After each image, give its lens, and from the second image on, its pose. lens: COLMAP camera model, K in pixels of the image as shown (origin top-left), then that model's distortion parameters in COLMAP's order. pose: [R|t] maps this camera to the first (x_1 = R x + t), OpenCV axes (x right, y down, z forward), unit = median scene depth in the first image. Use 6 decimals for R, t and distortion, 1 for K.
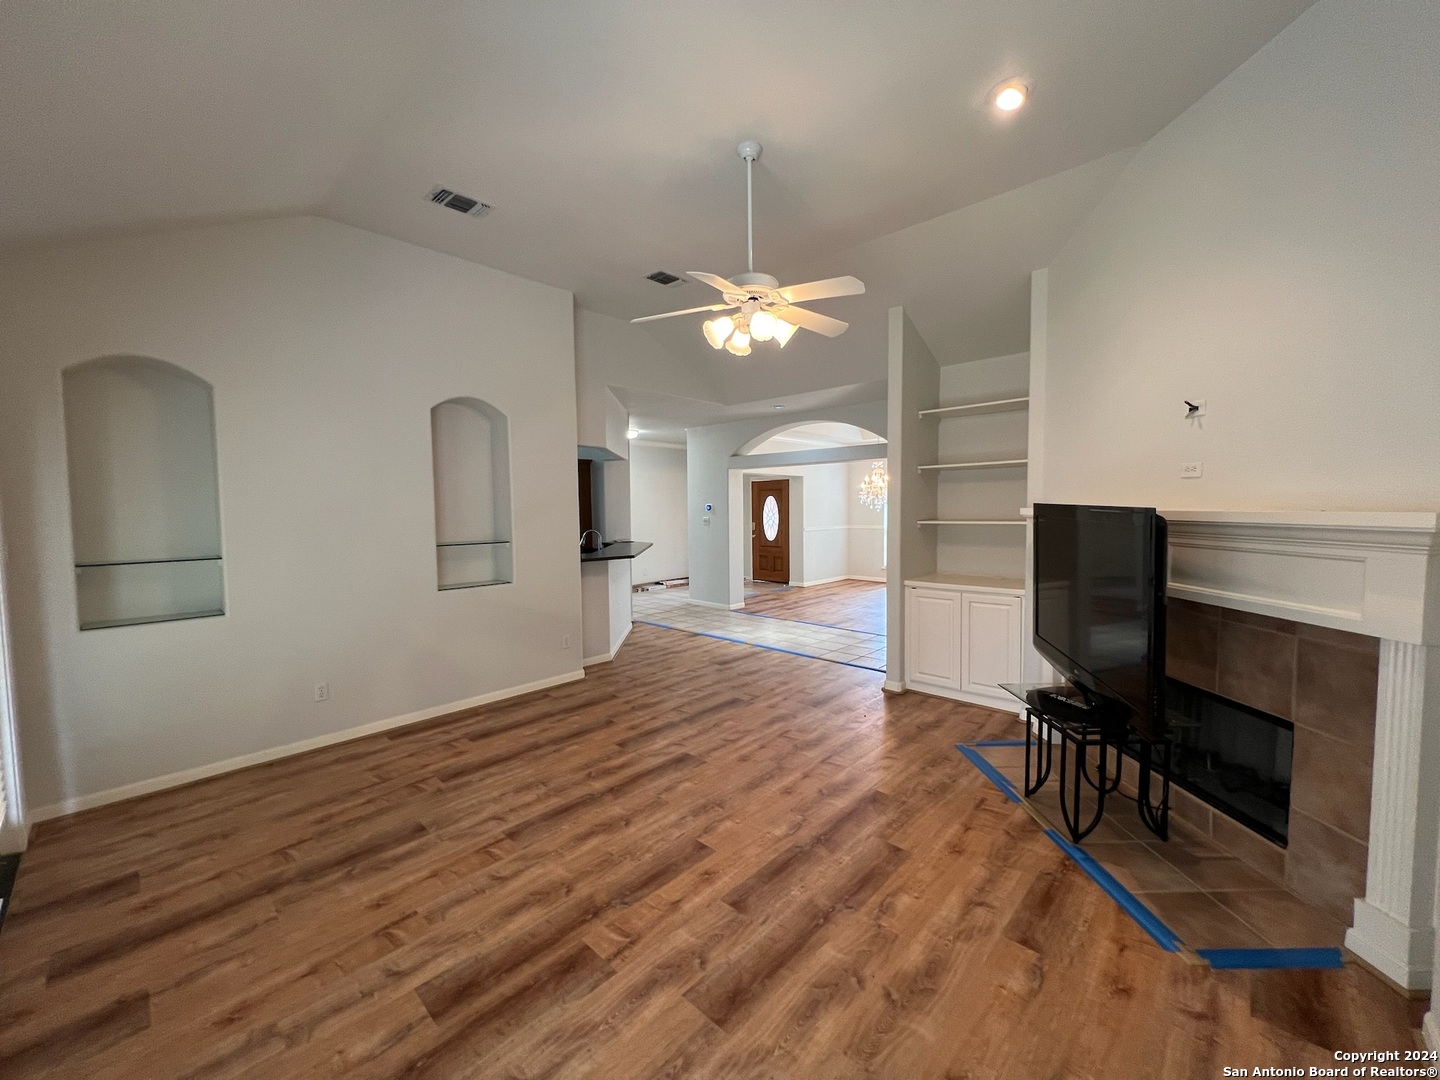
lens RADIAL K [[577.1, 0, 715.2], [0, 577.1, 541.8], [0, 0, 1]] dist [0.001473, 0.000039]
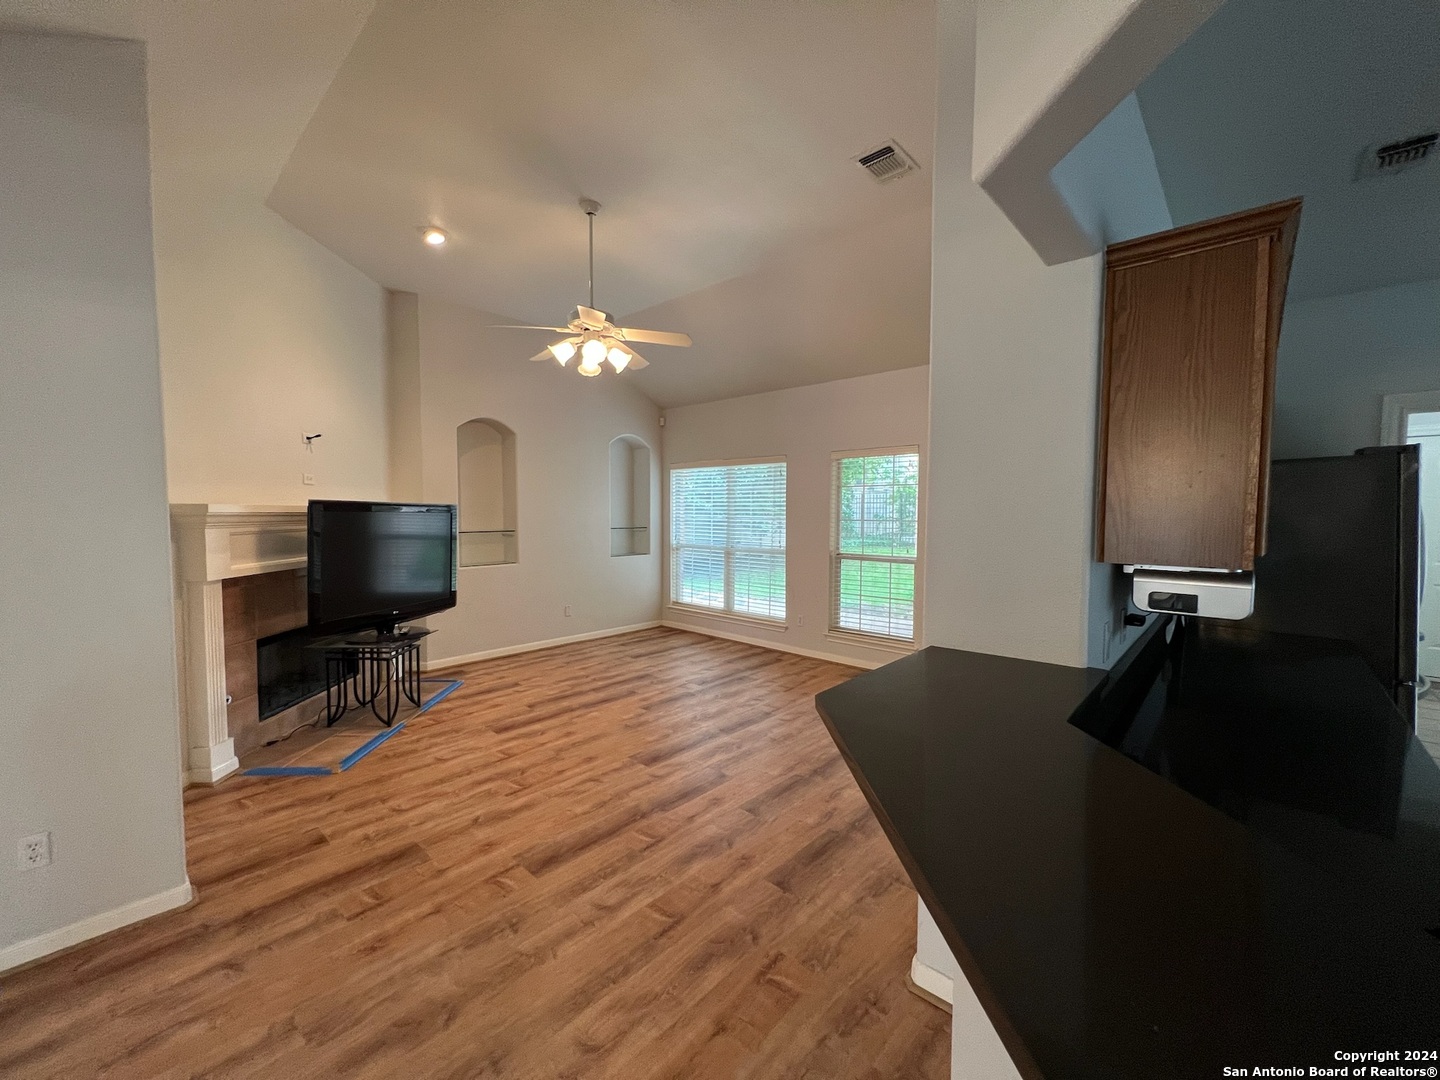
lens RADIAL K [[577.1, 0, 716.0], [0, 577.1, 536.5], [0, 0, 1]] dist [0.001473, 0.000039]
pose [[-0.999865, 0.009850, -0.013187, -0.186464], [0.008347, 0.993942, 0.109588, -0.123128], [0.014187, 0.109463, -0.993890, 2.332102]]
